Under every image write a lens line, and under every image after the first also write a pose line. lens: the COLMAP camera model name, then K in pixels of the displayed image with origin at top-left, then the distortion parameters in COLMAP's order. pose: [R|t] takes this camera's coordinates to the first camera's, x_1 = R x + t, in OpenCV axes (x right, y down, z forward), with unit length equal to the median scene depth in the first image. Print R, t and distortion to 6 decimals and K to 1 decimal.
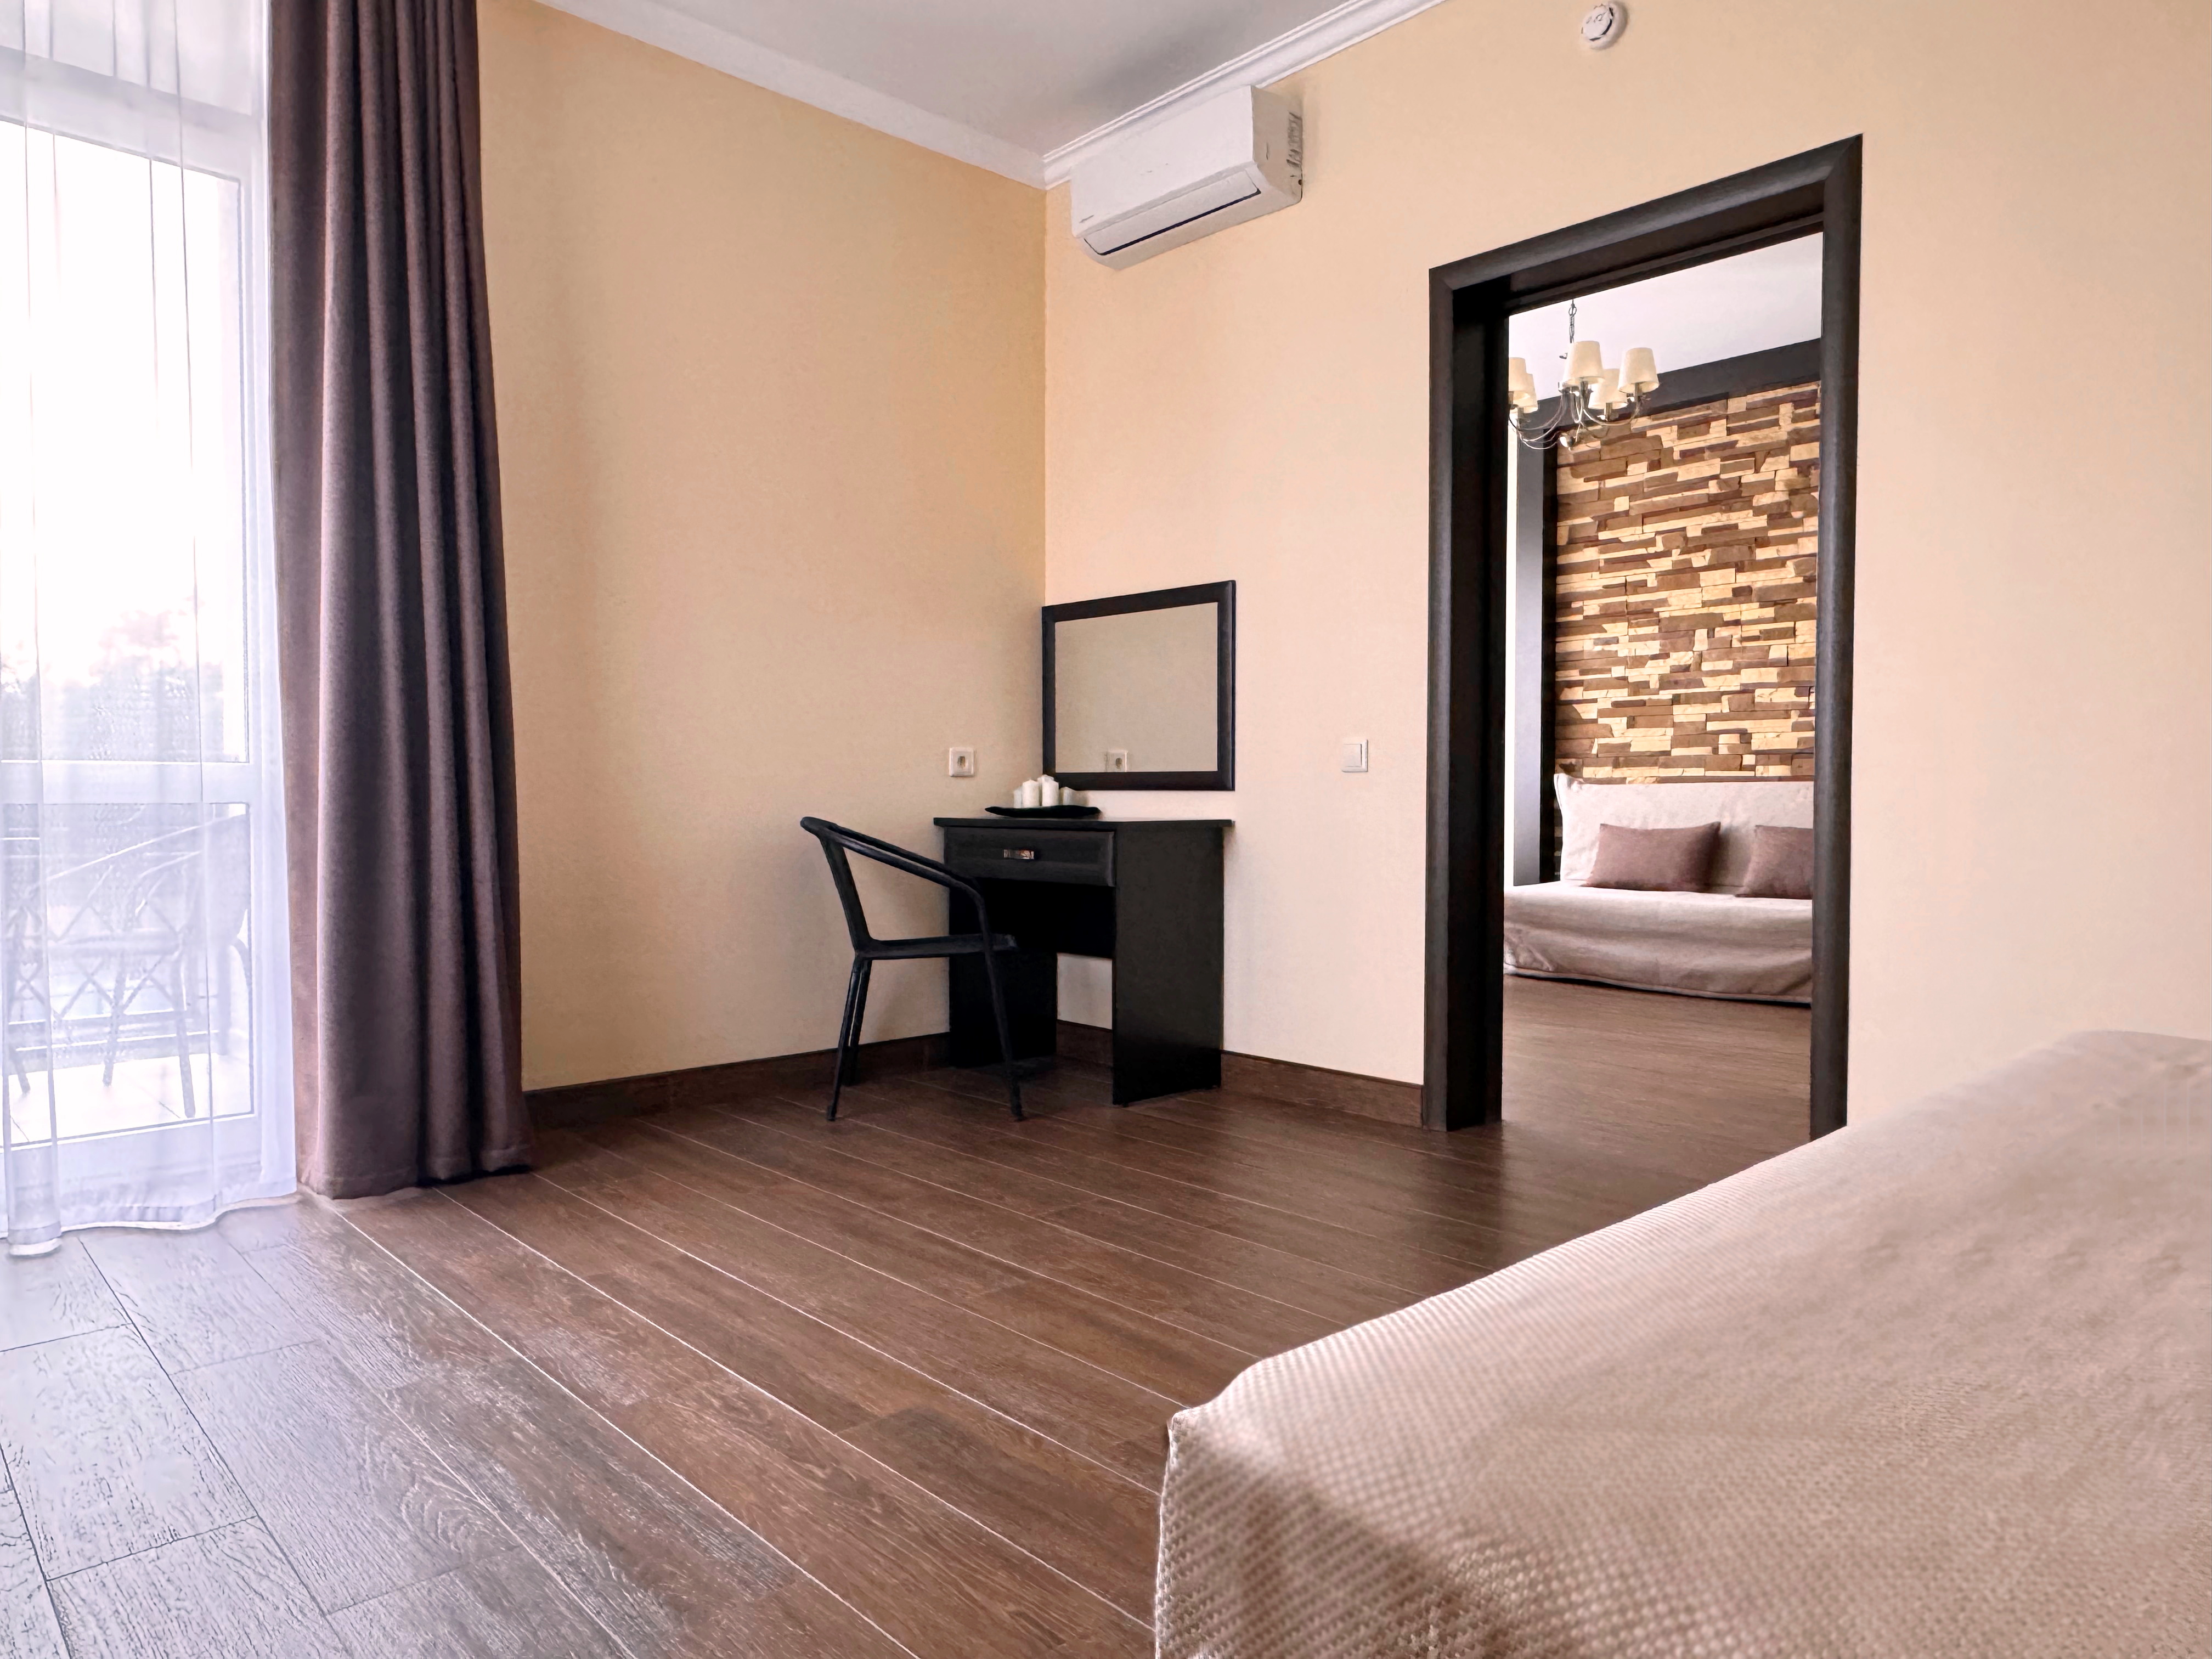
lens RADIAL K [[1511.0, 0, 1054.7], [0, 1511.0, 825.1], [0, 0, 1]] dist [-0.002363, -0.001676]
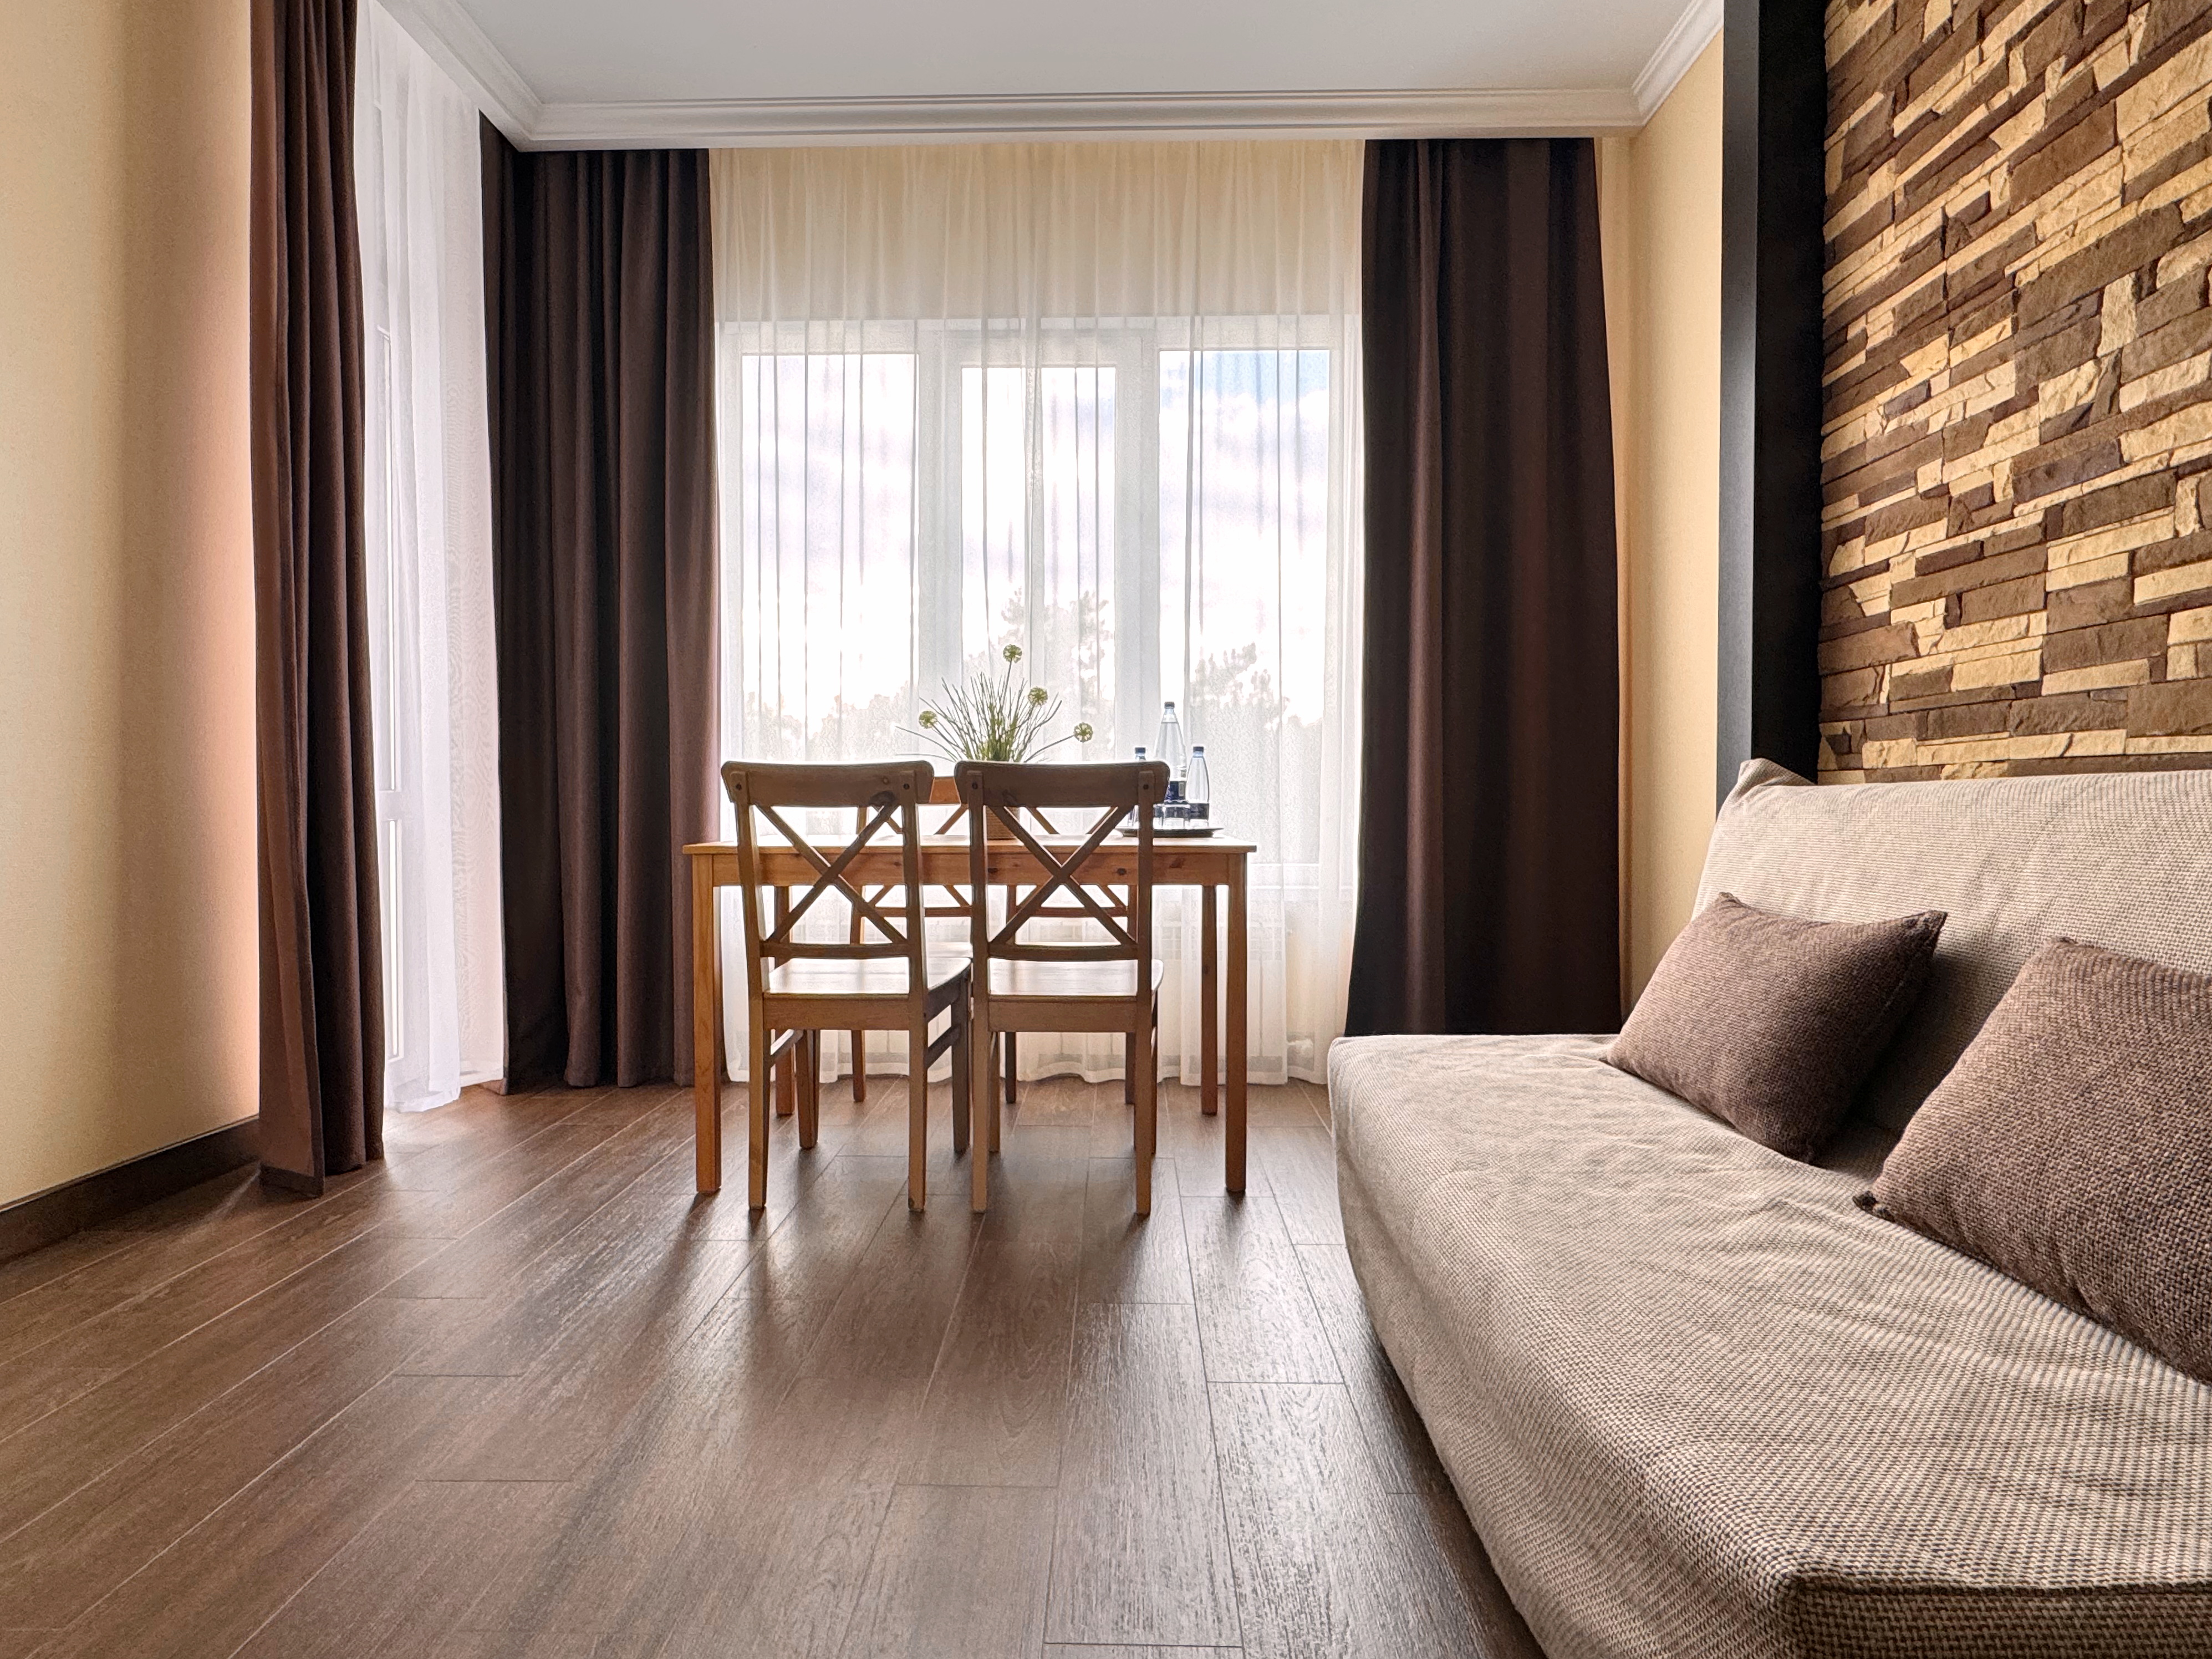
lens RADIAL K [[1183.3, 0, 1082.4], [0, 1183.3, 843.4], [0, 0, 1]] dist [-0.019263, 0.001577]
pose [[0.698837, 0.025910, -0.714811, 0.465412], [-0.014666, 0.999653, 0.021896, -0.017011], [0.715131, -0.004818, 0.698974, 0.700967]]
